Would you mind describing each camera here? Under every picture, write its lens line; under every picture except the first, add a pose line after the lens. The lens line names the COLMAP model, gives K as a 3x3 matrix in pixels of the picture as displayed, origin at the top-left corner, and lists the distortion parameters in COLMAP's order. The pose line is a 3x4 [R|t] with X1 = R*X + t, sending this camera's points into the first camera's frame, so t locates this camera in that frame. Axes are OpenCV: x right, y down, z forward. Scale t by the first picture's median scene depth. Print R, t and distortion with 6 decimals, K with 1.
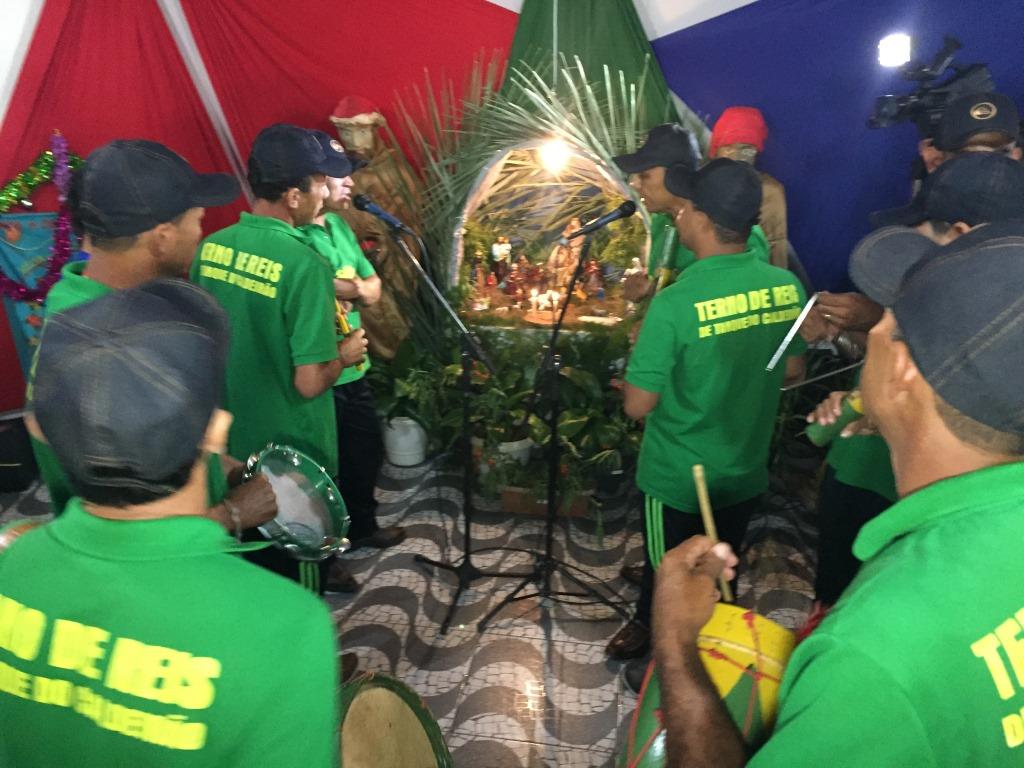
lens RADIAL K [[867.8, 0, 509.9], [0, 867.8, 386.8], [0, 0, 1]] dist [0.011621, 0.000762]
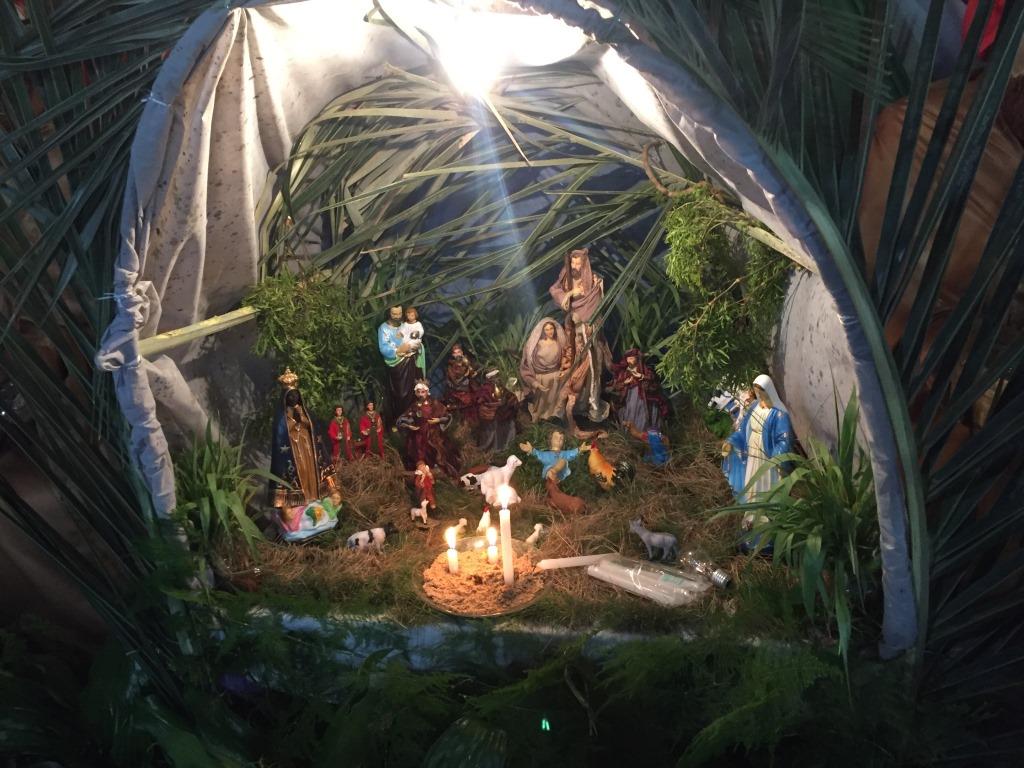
lens RADIAL K [[867.8, 0, 513.1], [0, 867.8, 380.0], [0, 0, 1]] dist [0.011621, 0.000762]
pose [[0.996337, -0.050864, -0.068737, 0.068703], [0.050245, 0.998680, -0.010700, -0.132359], [0.069191, 0.007207, 0.997577, 0.607197]]
